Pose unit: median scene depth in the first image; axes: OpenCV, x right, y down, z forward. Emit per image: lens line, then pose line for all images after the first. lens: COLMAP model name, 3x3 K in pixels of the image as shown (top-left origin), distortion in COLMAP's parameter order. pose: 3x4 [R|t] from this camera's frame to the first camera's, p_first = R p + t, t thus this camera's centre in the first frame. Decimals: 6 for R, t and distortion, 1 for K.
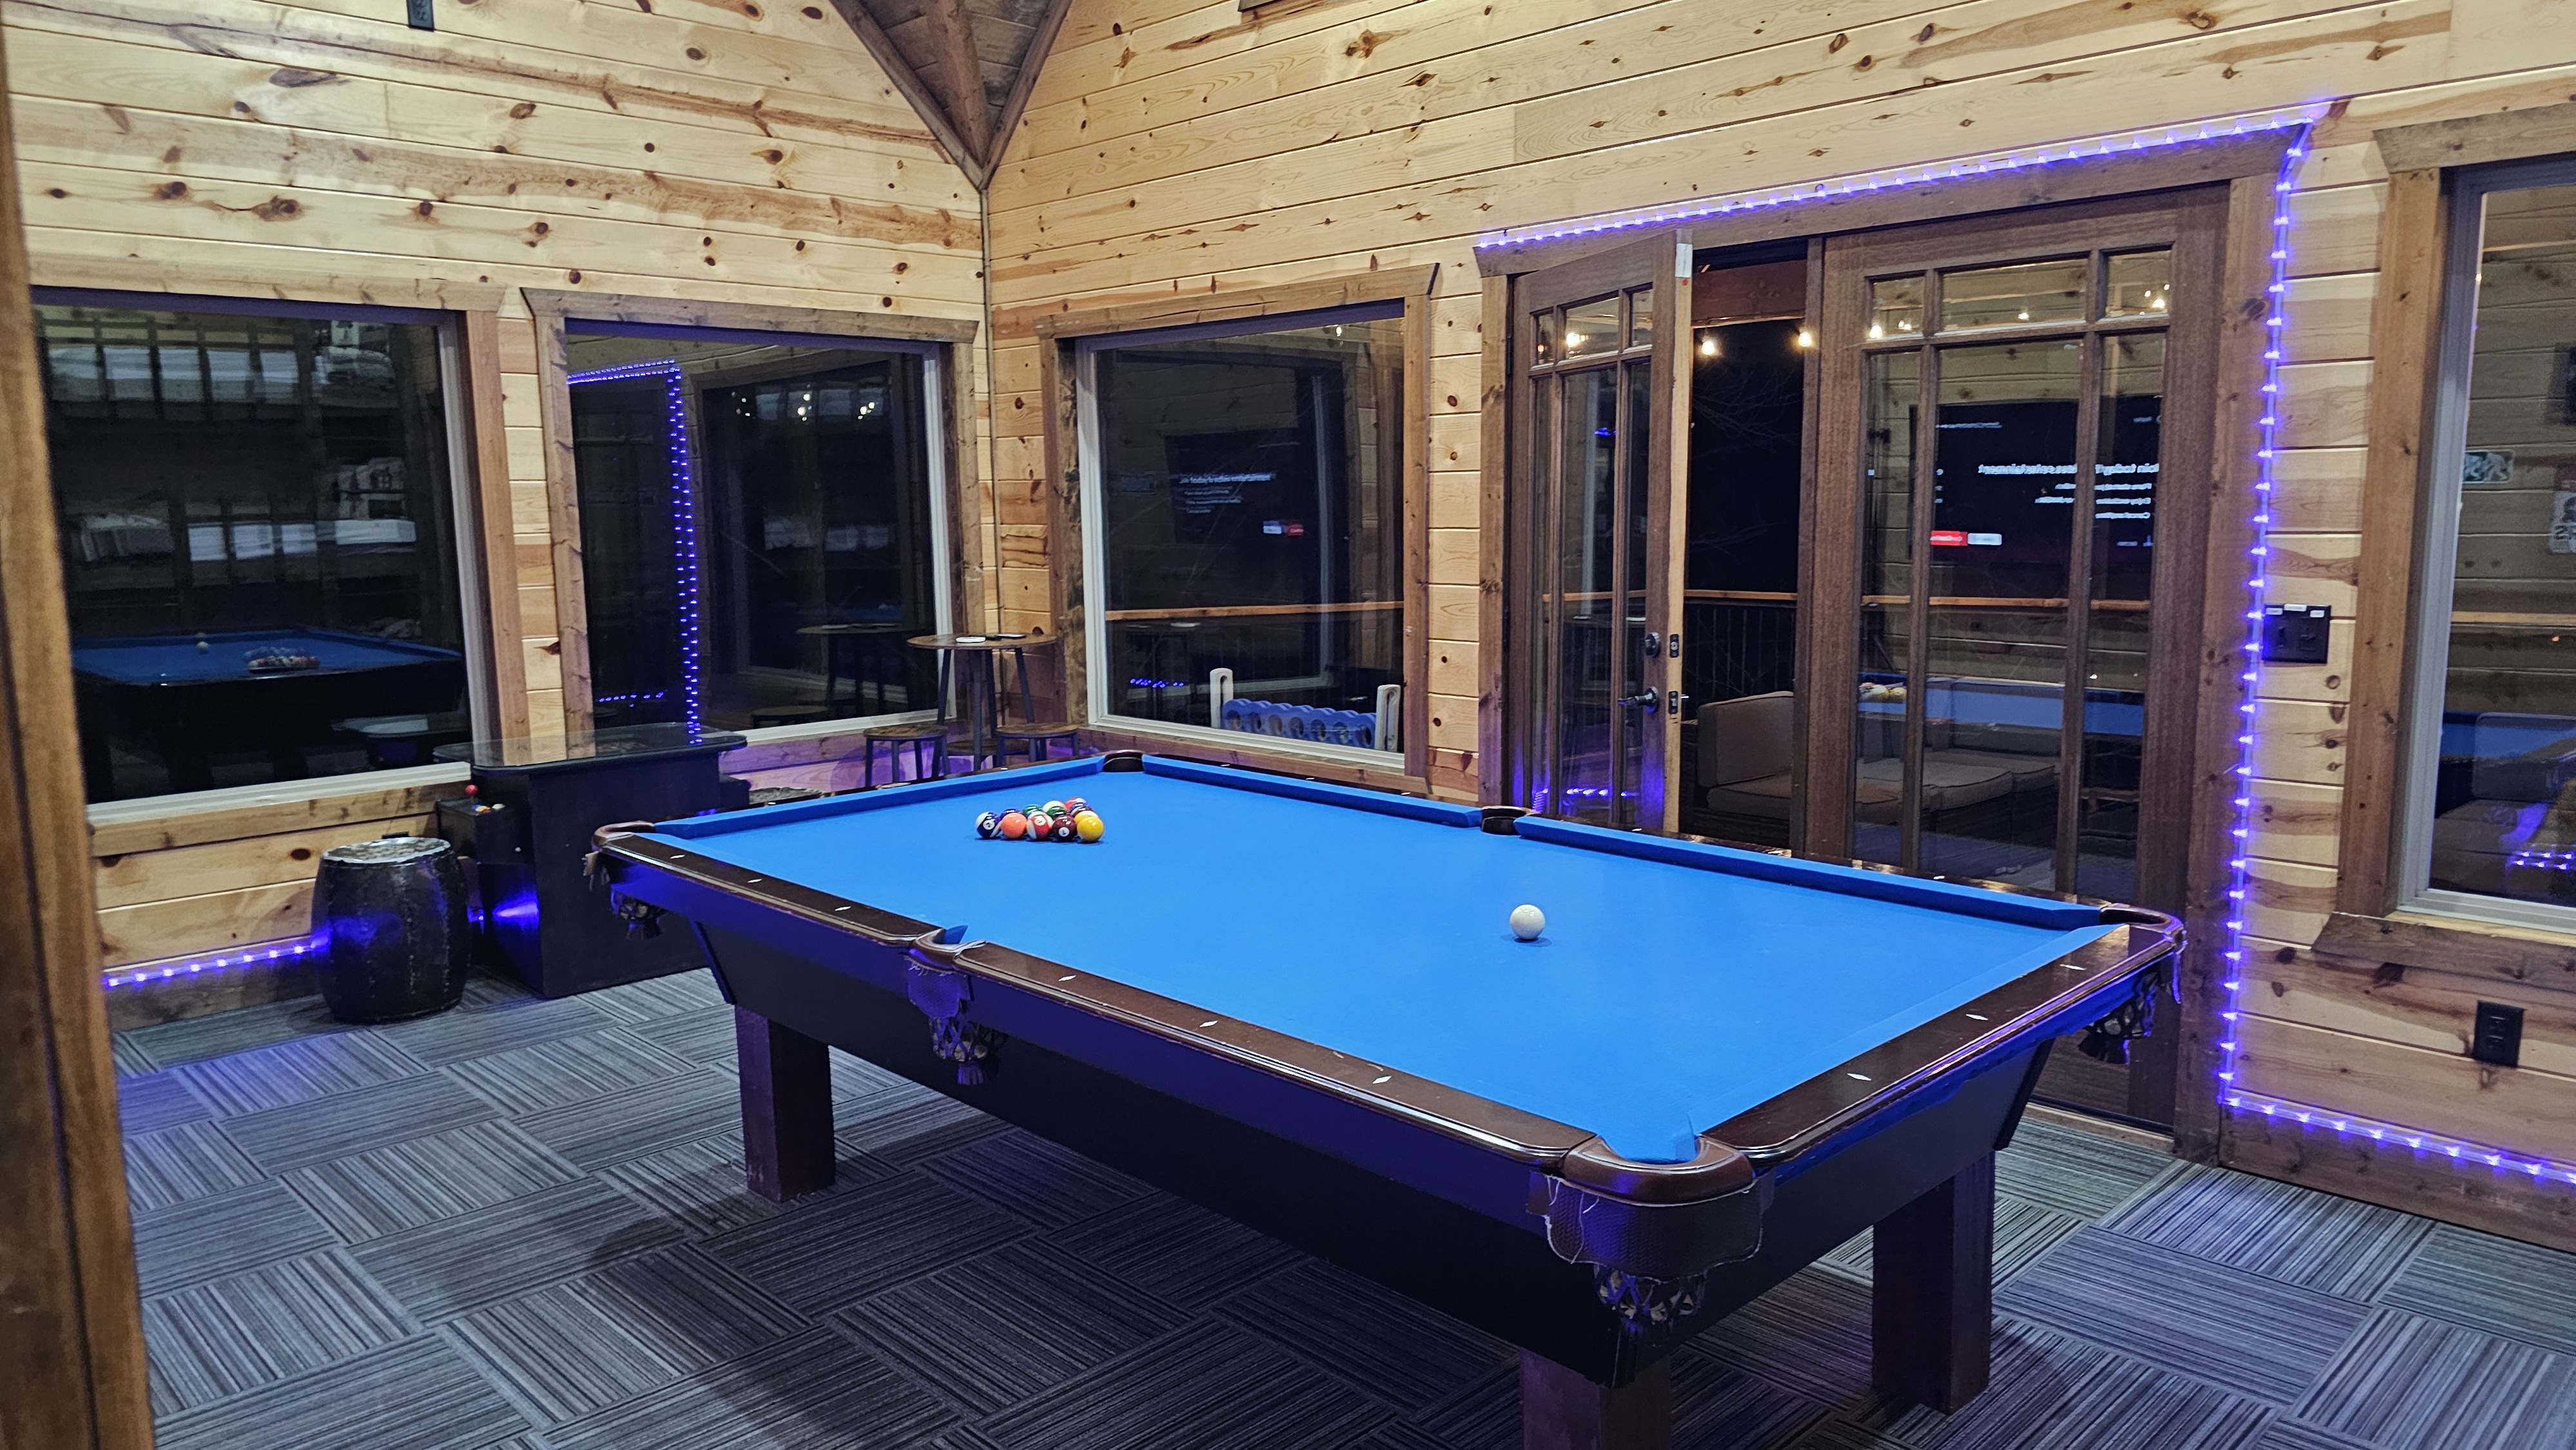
lens RADIAL K [[1720.7, 0, 1289.5], [0, 1720.7, 751.2], [0, 0, 1]] dist [0.066146, -0.065832]
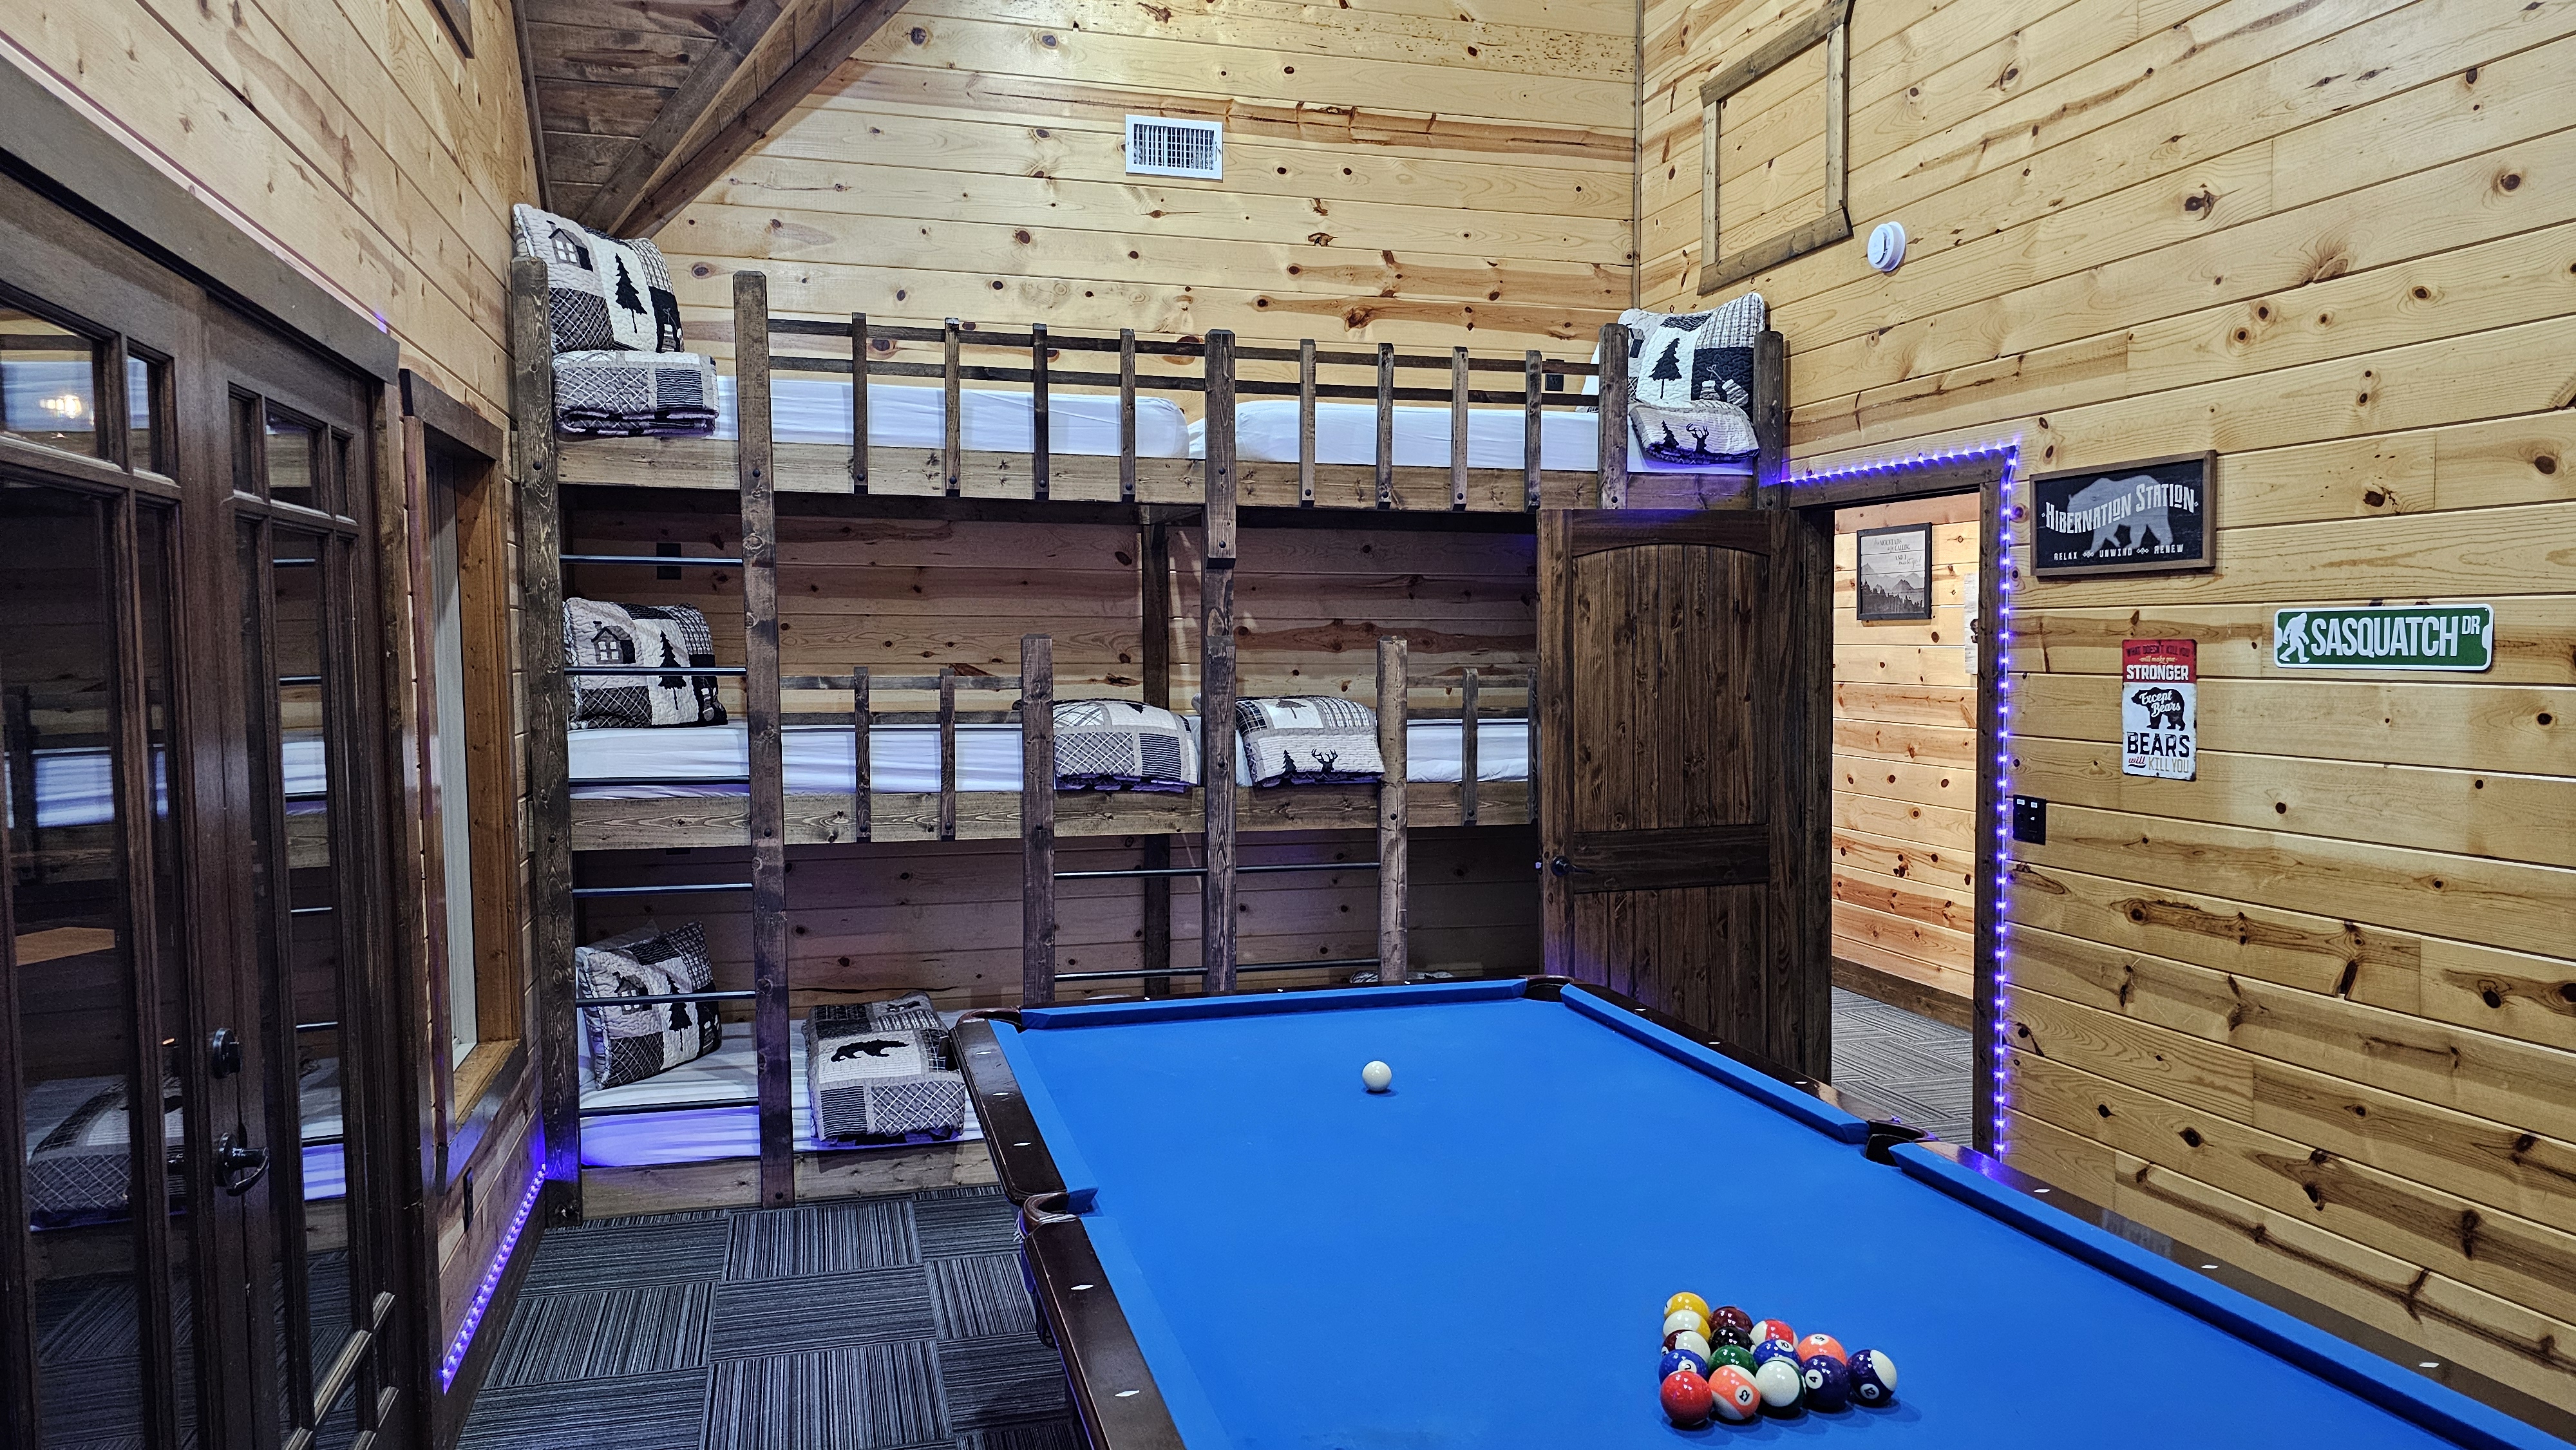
lens RADIAL K [[1720.7, 0, 1289.5], [0, 1720.7, 751.2], [0, 0, 1]] dist [0.066146, -0.065832]
pose [[0.480477, -0.043419, 0.875932, -0.979978], [0.128810, 0.991436, -0.021512, -0.097994], [-0.867496, 0.123165, 0.481955, 0.660848]]
